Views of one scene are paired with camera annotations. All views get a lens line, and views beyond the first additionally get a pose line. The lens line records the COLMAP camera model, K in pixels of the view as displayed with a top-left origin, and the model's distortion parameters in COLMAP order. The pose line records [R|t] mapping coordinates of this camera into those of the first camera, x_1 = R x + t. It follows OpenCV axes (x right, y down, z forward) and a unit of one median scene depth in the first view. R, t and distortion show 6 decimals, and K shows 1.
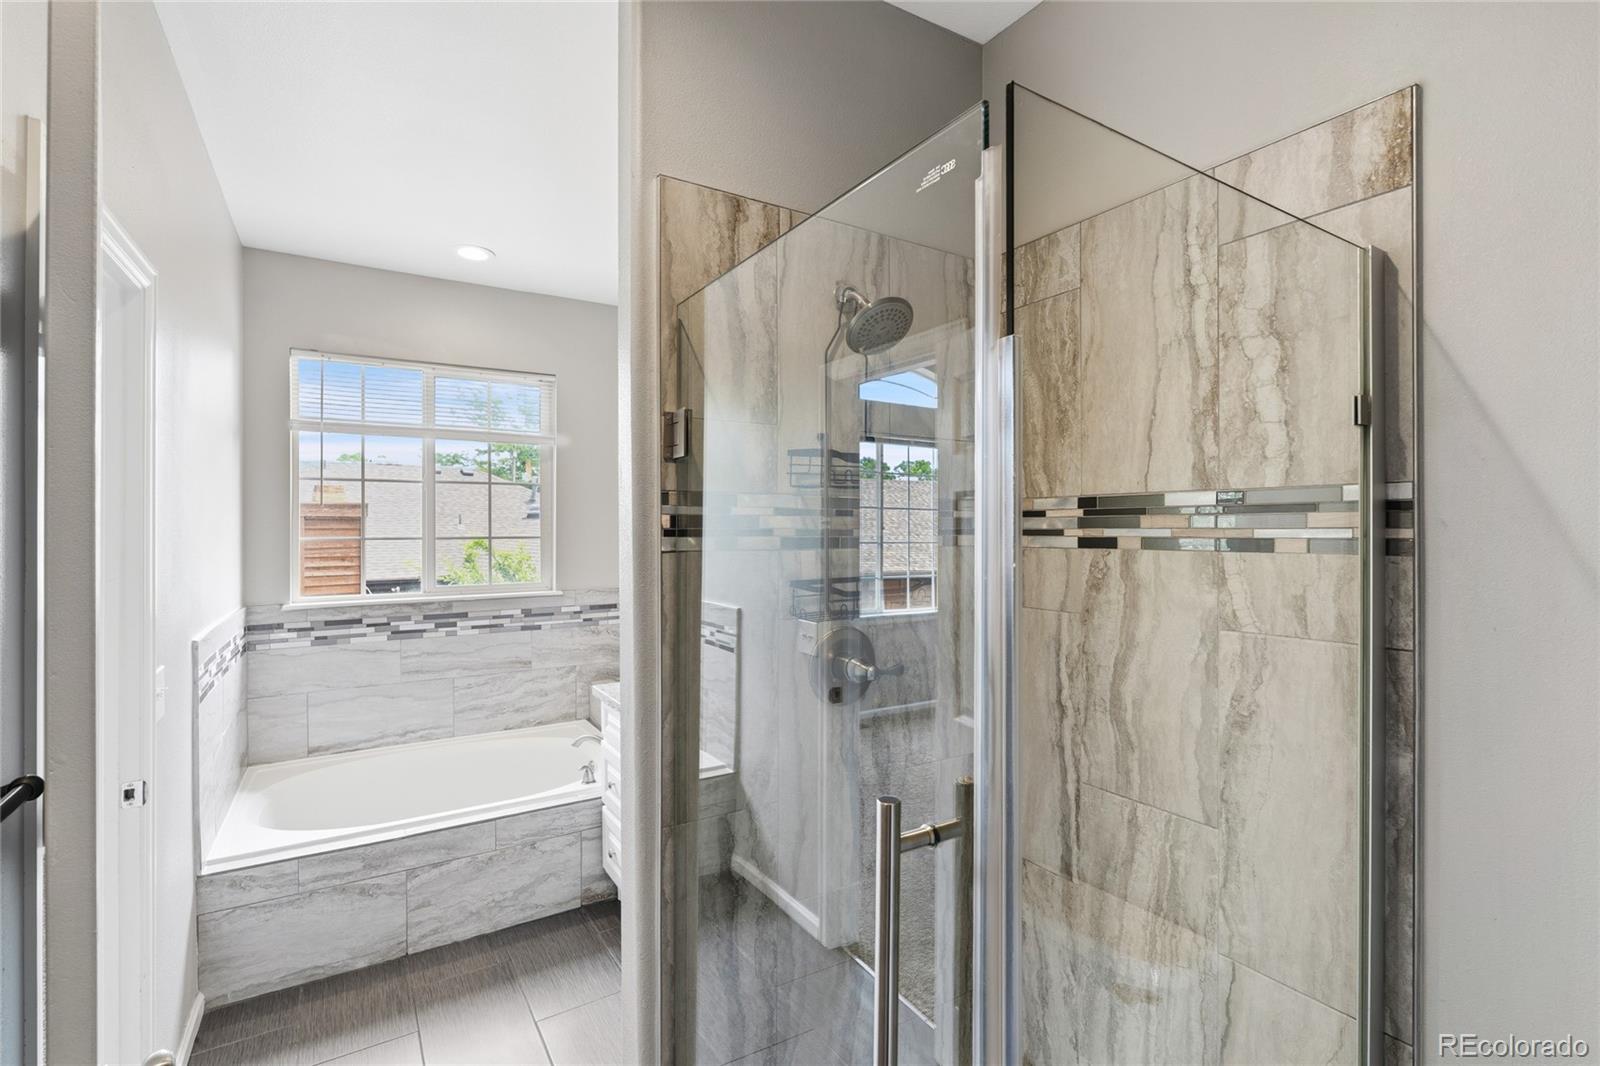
lens RADIAL K [[728.8, 0, 796.6], [0, 728.8, 536.9], [0, 0, 1]] dist [-0.005083, 0.000548]
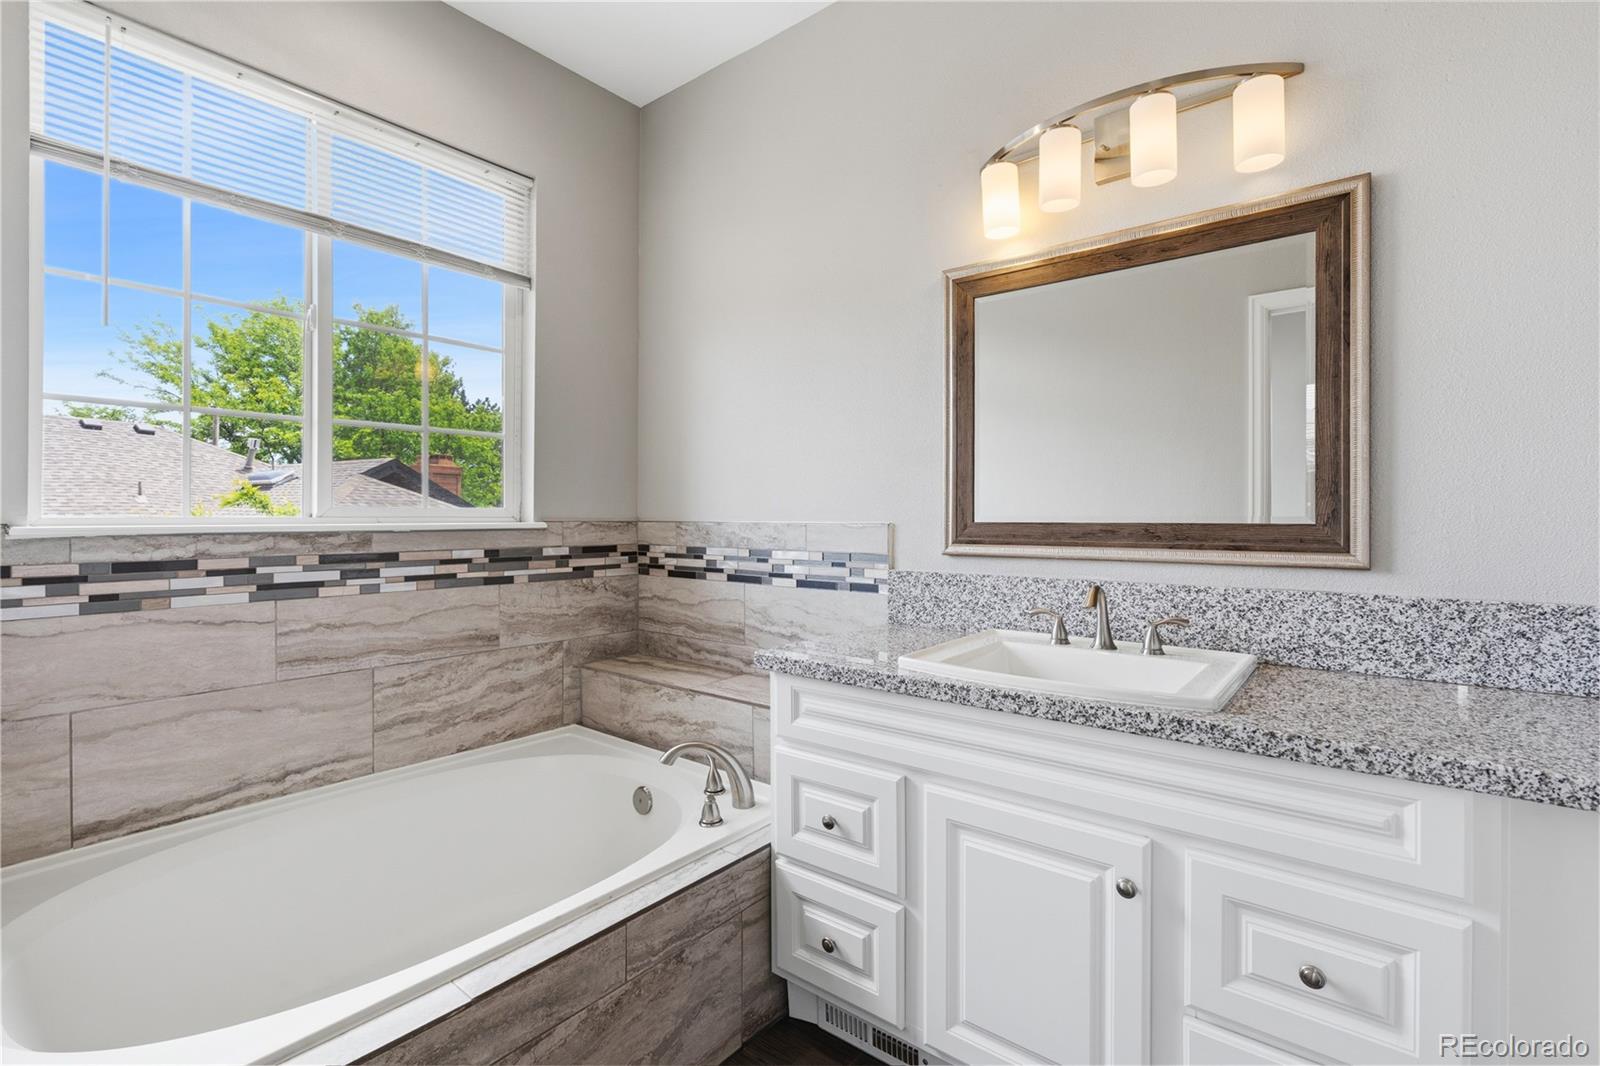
lens RADIAL K [[728.8, 0, 799.1], [0, 728.8, 527.4], [0, 0, 1]] dist [-0.005083, 0.000548]
pose [[0.943209, 0.000173, 0.332198, -0.356974], [0.000055, 1.000000, -0.000676, 0.087379], [-0.332199, 0.000656, 0.943209, 0.368578]]
